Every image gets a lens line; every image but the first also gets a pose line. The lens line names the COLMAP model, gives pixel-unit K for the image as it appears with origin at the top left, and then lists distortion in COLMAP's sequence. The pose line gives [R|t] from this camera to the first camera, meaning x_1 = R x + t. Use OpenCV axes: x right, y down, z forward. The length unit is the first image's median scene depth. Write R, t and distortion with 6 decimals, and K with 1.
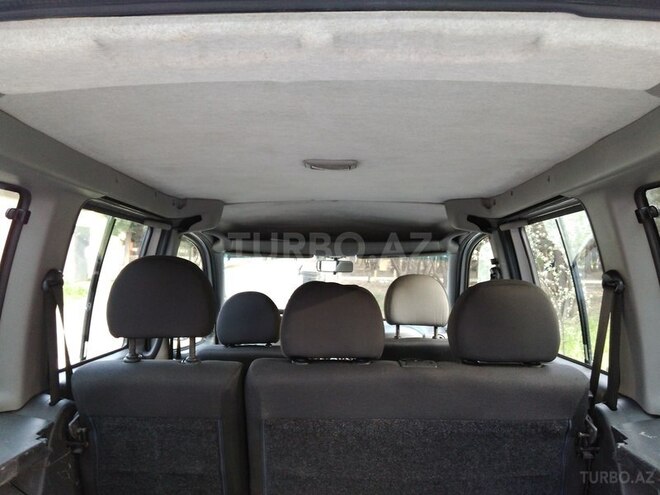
lens RADIAL K [[525.1, 0, 331.0], [0, 525.1, 243.8], [0, 0, 1]] dist [0.099790, -0.117853]
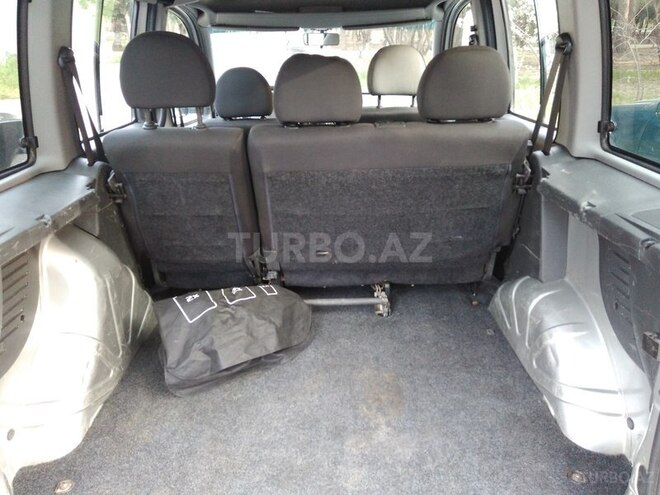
lens RADIAL K [[525.1, 0, 331.0], [0, 525.1, 243.8], [0, 0, 1]] dist [0.099790, -0.117853]
pose [[0.999481, -0.031647, 0.006016, 0.014455], [0.026654, 0.917303, 0.397296, -0.004521], [-0.018091, -0.396930, 0.917671, -0.197243]]
